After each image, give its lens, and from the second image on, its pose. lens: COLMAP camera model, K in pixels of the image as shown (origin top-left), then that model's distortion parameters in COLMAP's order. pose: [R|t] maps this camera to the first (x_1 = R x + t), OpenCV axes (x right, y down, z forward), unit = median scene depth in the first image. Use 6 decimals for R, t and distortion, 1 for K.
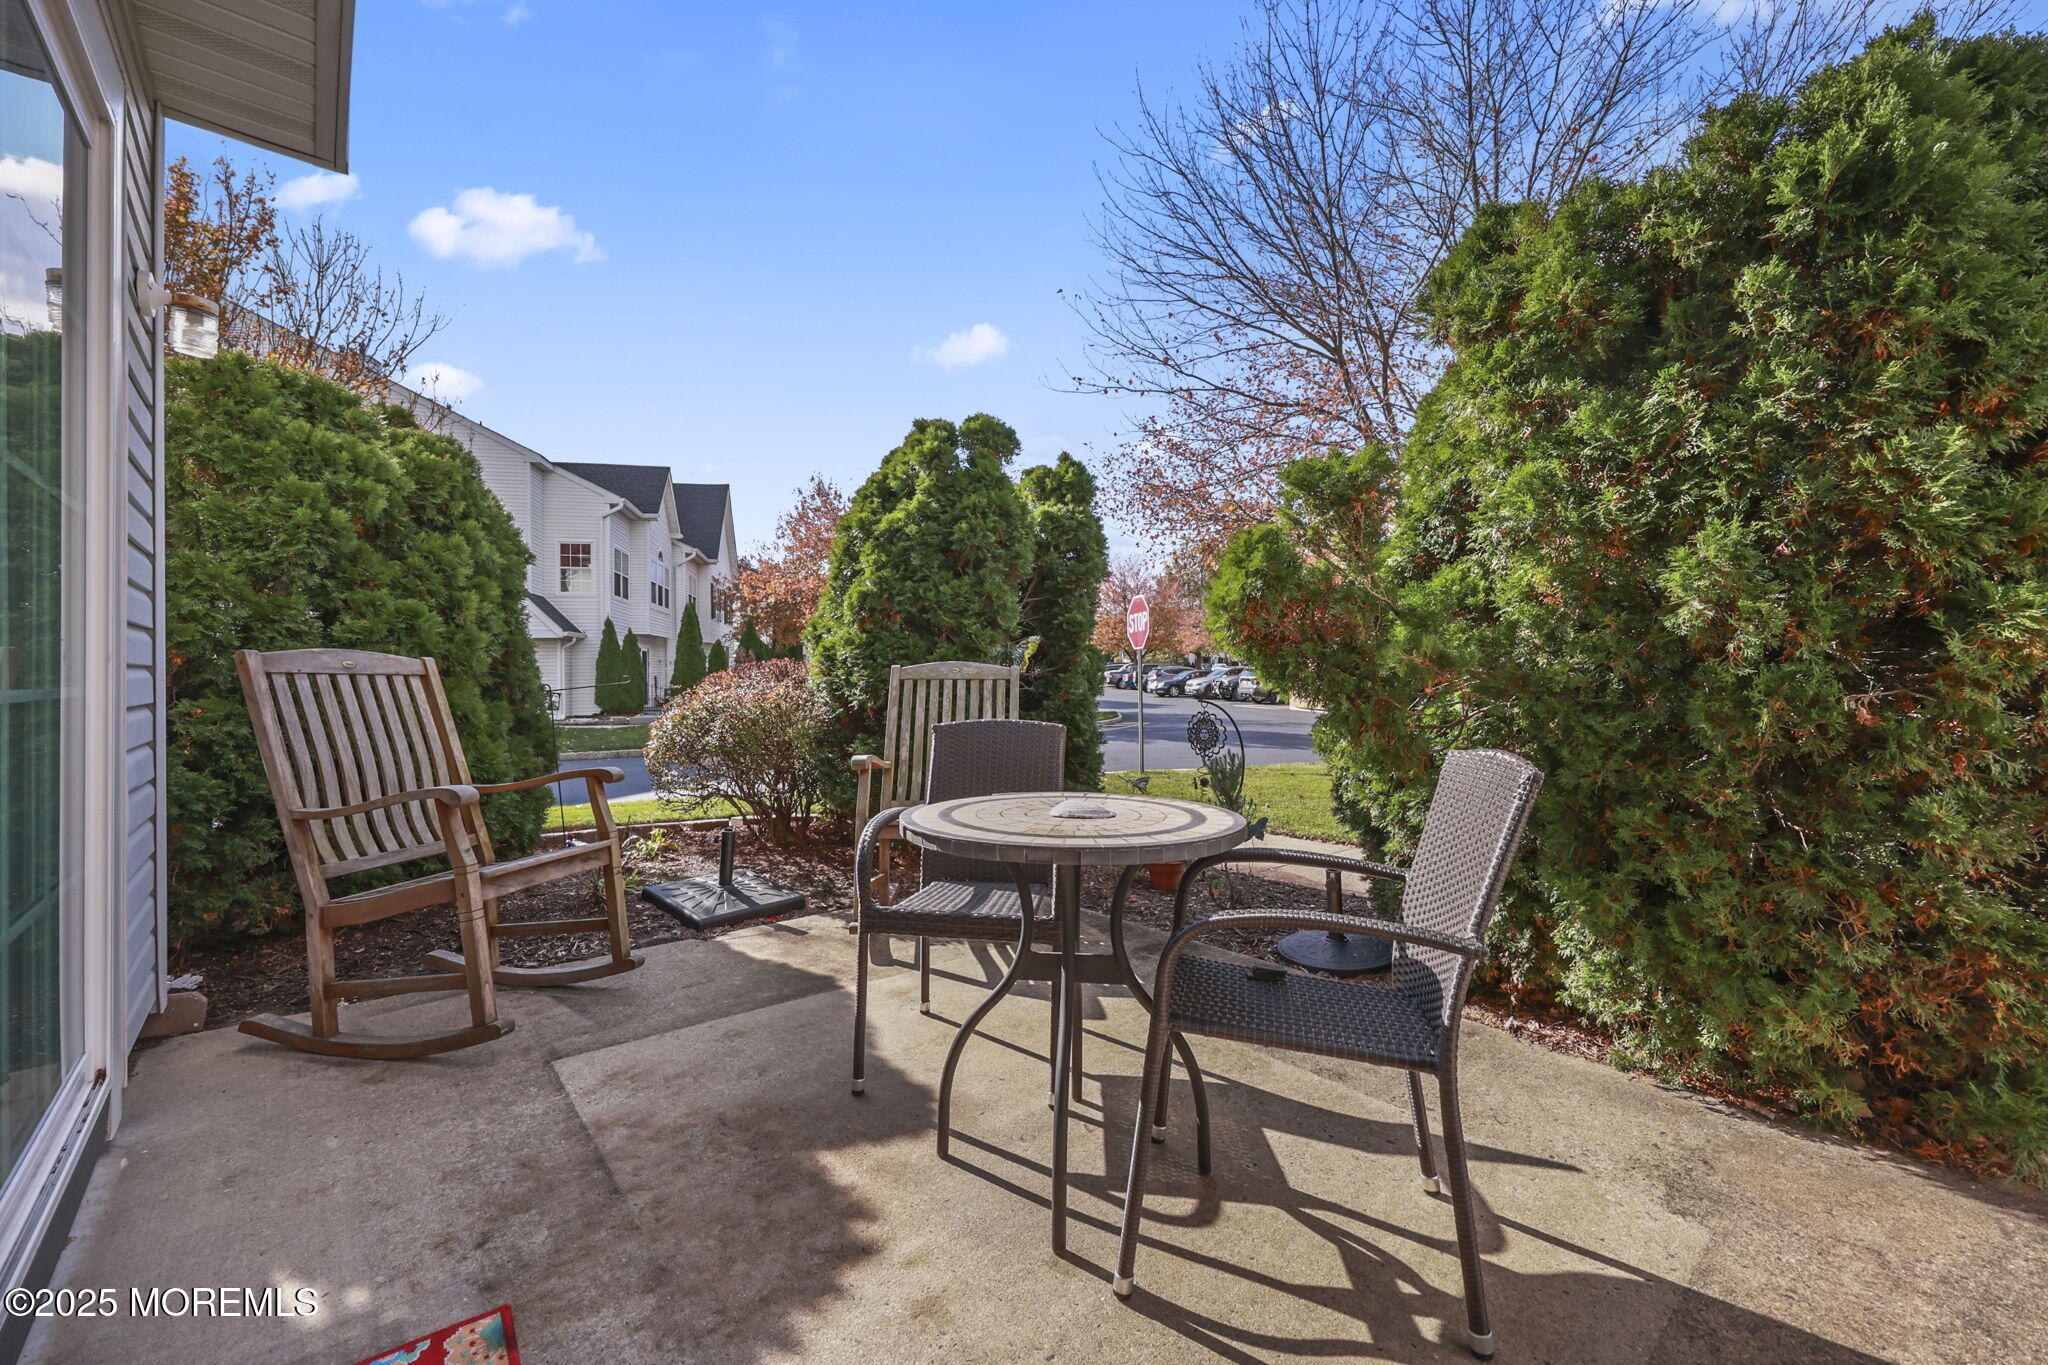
lens RADIAL K [[830.2, 0, 1026.4], [0, 830.2, 680.6], [0, 0, 1]] dist [-0.003355, 0.000980]
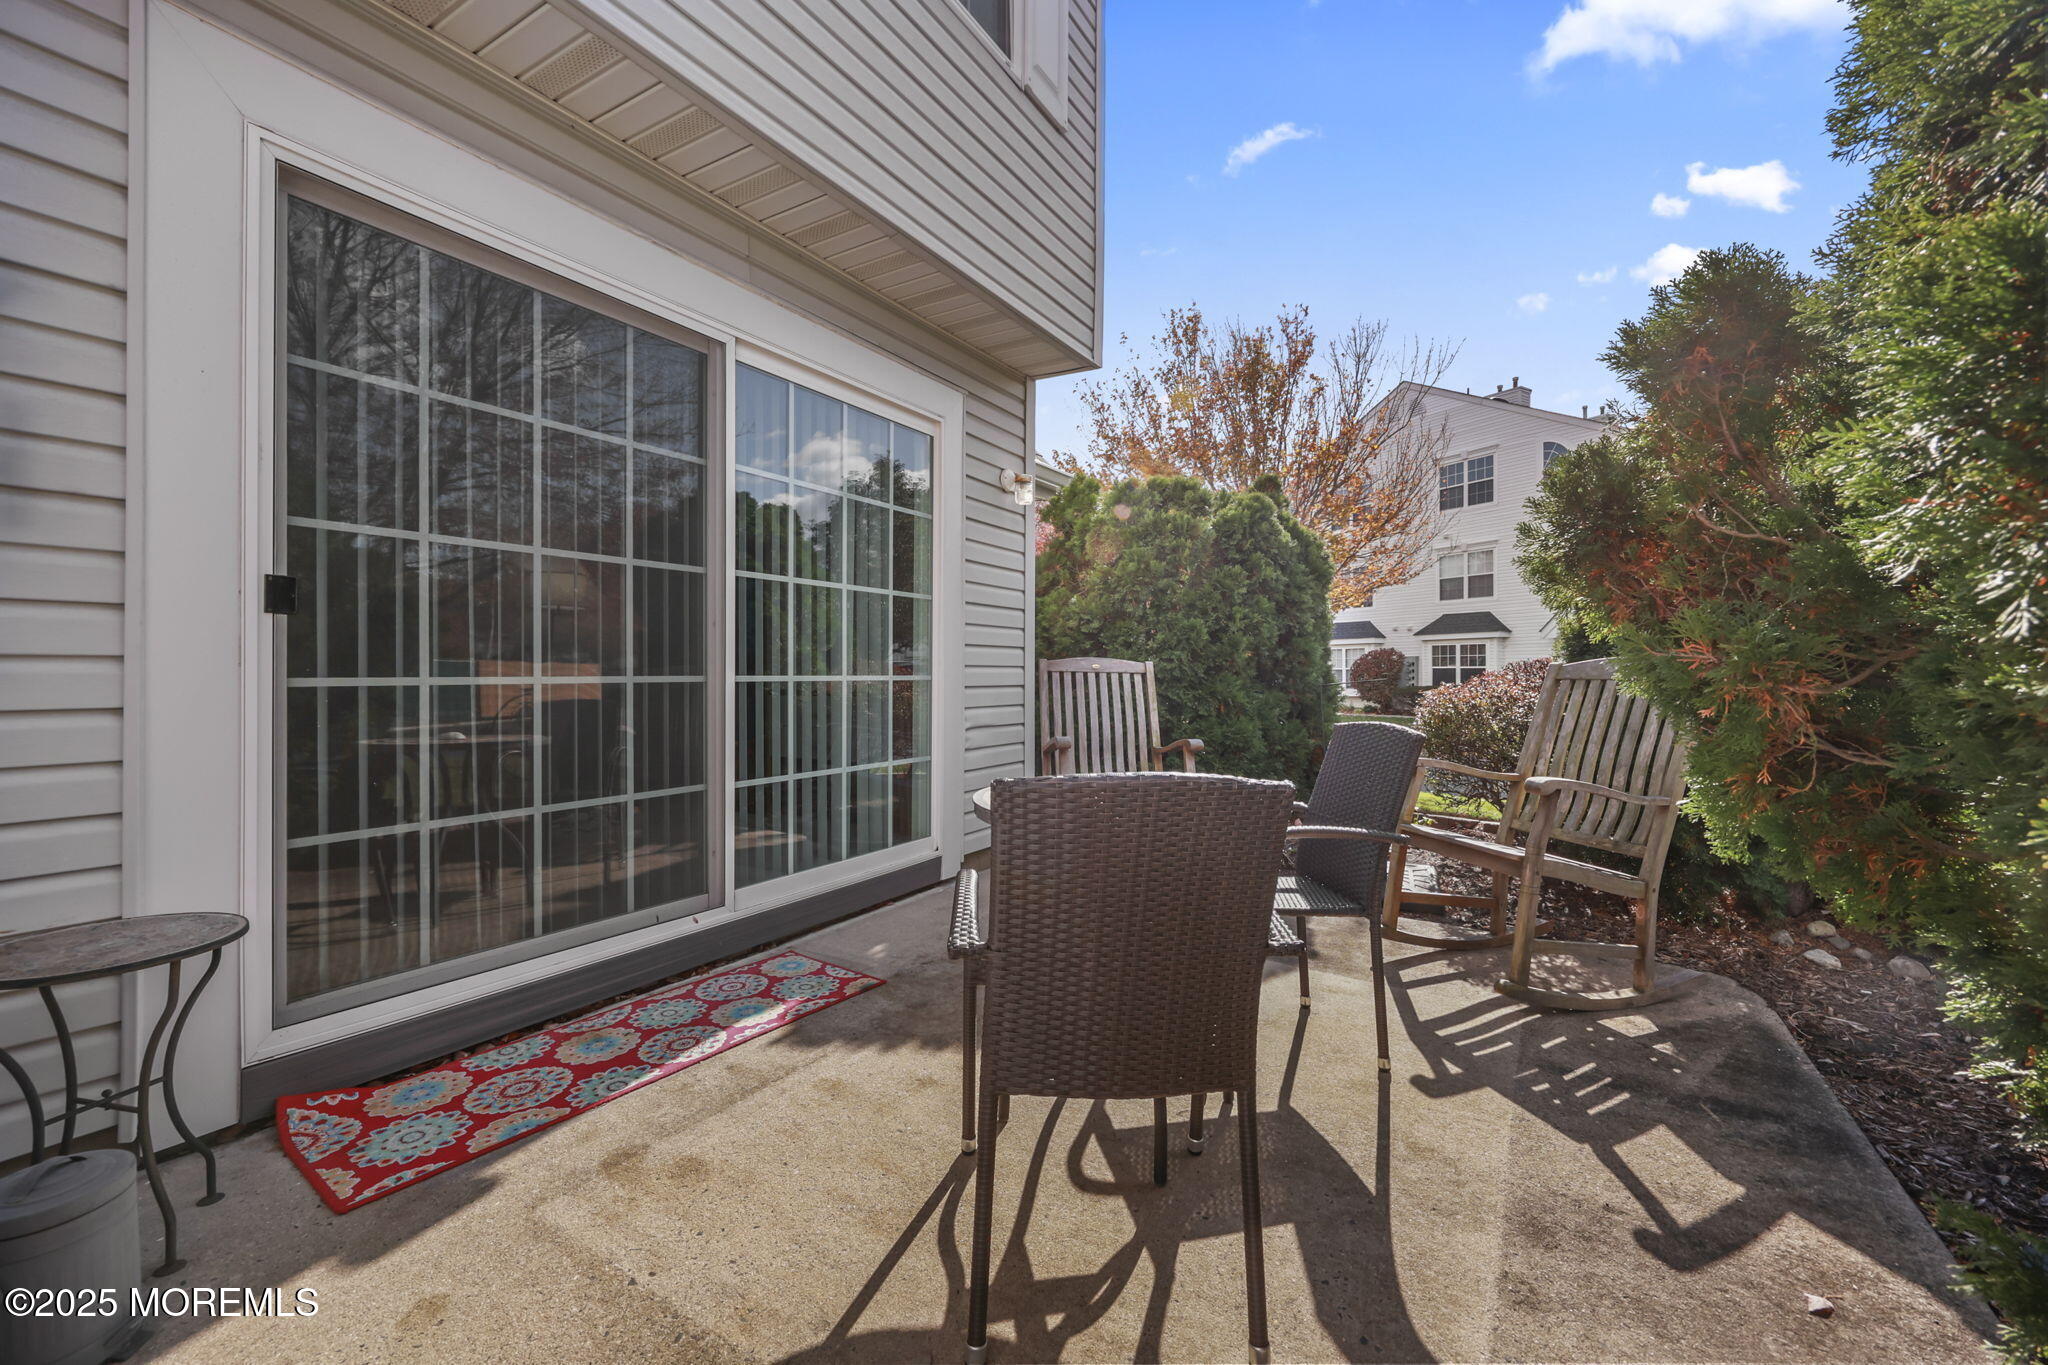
lens RADIAL K [[830.2, 0, 1028.4], [0, 830.2, 677.6], [0, 0, 1]] dist [-0.003355, 0.000980]
pose [[0.295891, 0.000417, -0.955222, 1.051608], [-0.008322, 0.999963, -0.002141, 0.011389], [0.955185, 0.008583, 0.295883, 0.544855]]
